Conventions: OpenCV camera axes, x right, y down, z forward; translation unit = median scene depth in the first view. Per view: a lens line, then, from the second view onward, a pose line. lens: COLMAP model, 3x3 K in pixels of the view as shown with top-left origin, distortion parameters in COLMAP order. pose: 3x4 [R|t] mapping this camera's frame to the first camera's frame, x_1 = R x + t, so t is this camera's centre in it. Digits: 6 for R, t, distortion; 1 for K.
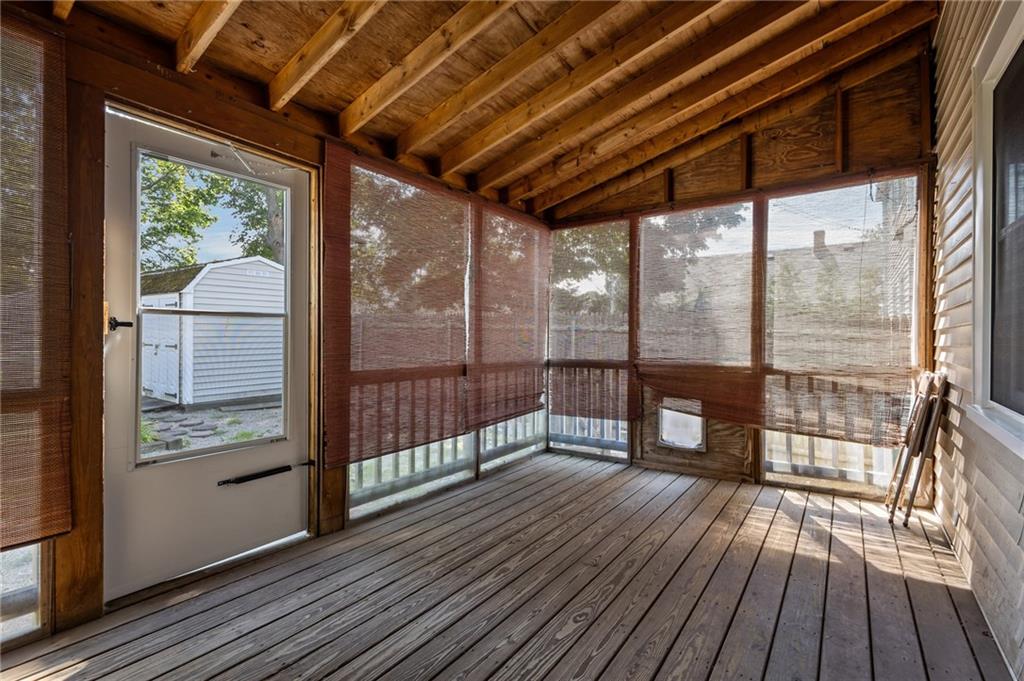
lens RADIAL K [[476.3, 0, 513.0], [0, 476.3, 337.6], [0, 0, 1]] dist [0.001661, -0.000079]
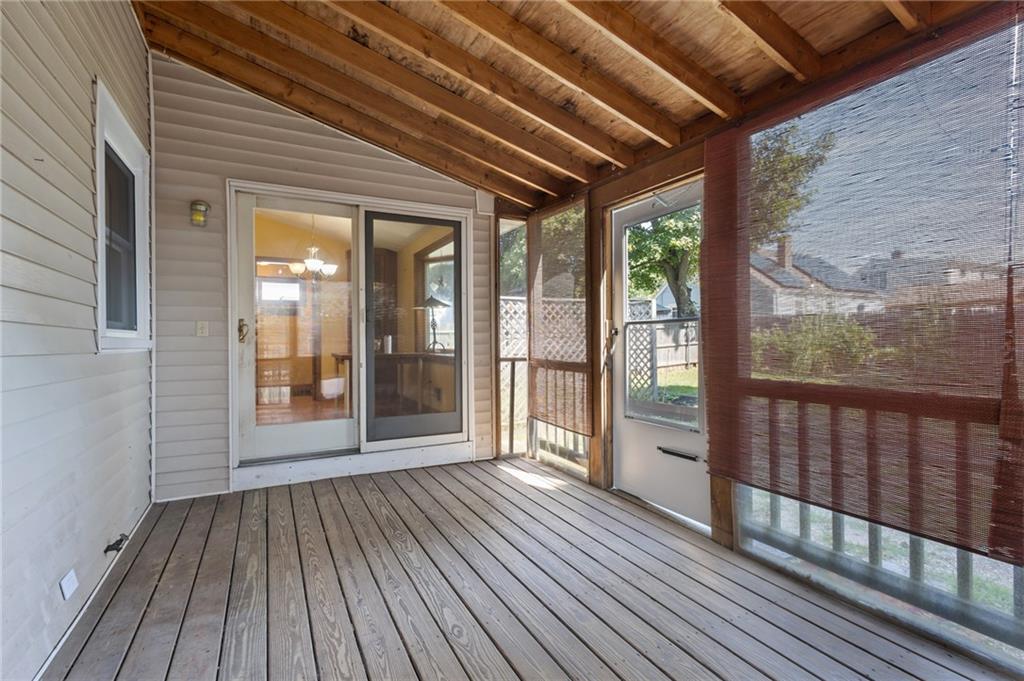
lens RADIAL K [[476.3, 0, 512.8], [0, 476.3, 340.4], [0, 0, 1]] dist [0.001661, -0.000079]
pose [[-0.463081, 0.001671, -0.886314, 0.768864], [-0.001166, 0.999996, 0.002495, 0.000434], [0.886315, 0.002189, -0.463077, 1.262014]]
